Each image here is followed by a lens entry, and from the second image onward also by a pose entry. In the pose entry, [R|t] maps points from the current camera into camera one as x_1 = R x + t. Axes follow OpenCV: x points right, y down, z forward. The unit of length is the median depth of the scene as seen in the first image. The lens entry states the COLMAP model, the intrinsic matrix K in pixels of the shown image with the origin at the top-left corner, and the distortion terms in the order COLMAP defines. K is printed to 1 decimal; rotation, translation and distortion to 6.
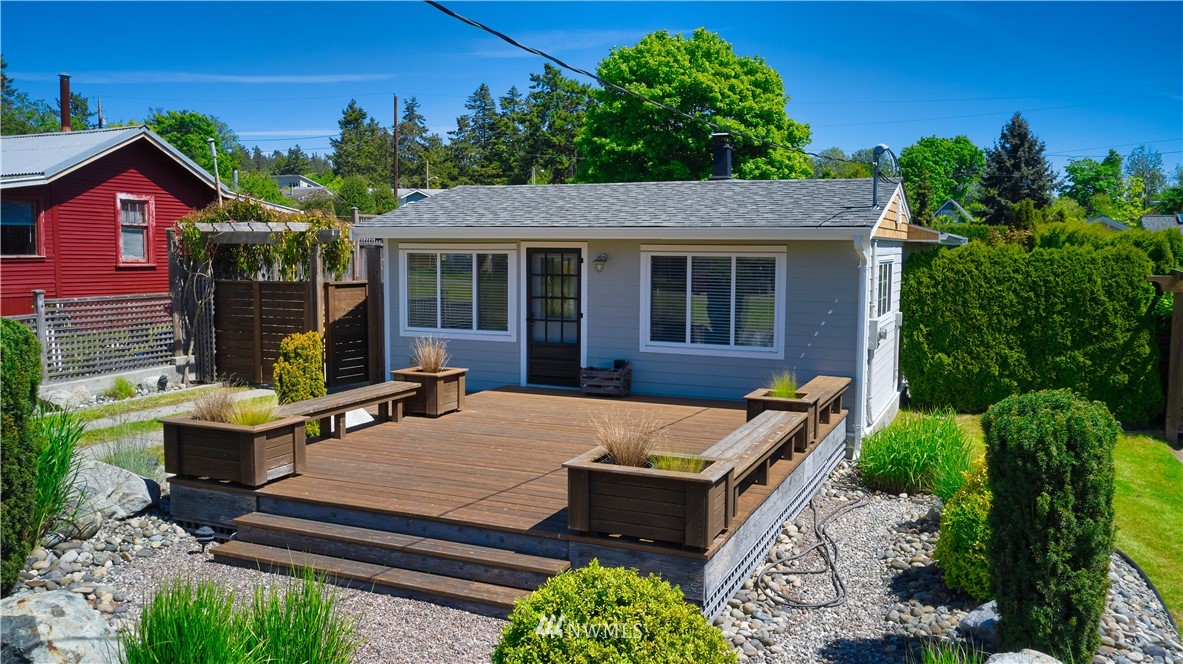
lens RADIAL K [[967.3, 0, 586.5], [0, 967.3, 337.2], [0, 0, 1]] dist [0.009045, -0.016862]
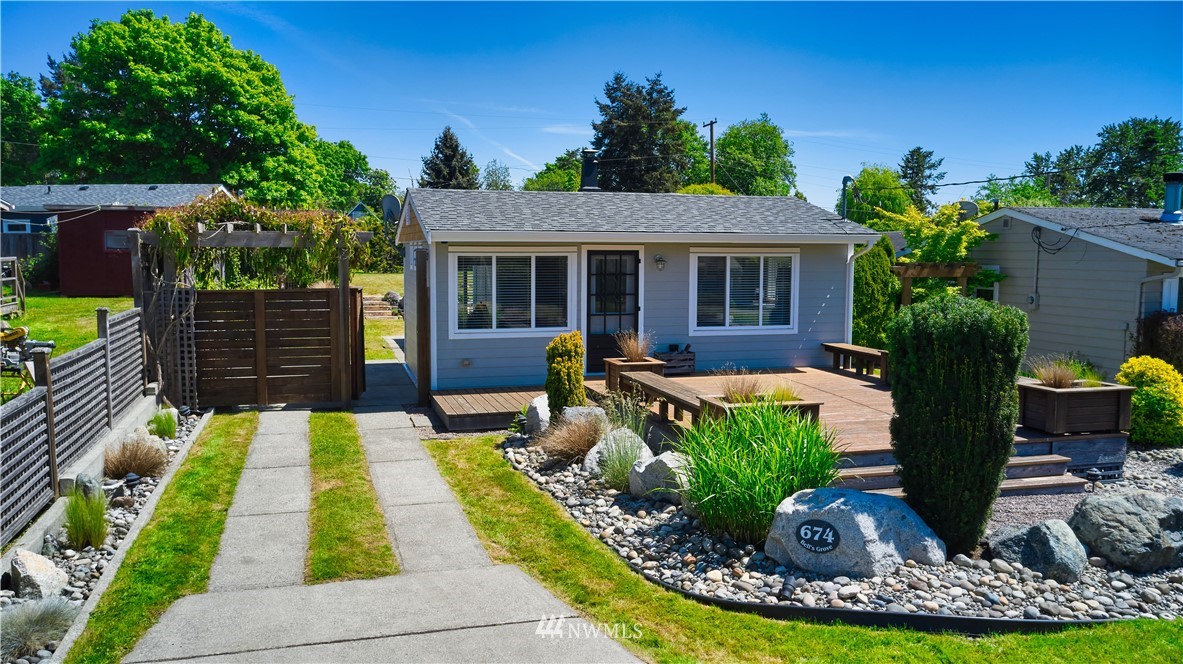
lens RADIAL K [[967.3, 0, 586.5], [0, 967.3, 328.2], [0, 0, 1]] dist [0.009045, -0.016862]
pose [[0.766560, -0.056944, 0.639642, -0.731942], [0.061319, 0.998000, 0.015361, -0.019323], [-0.639238, 0.027447, 0.768519, 0.144162]]
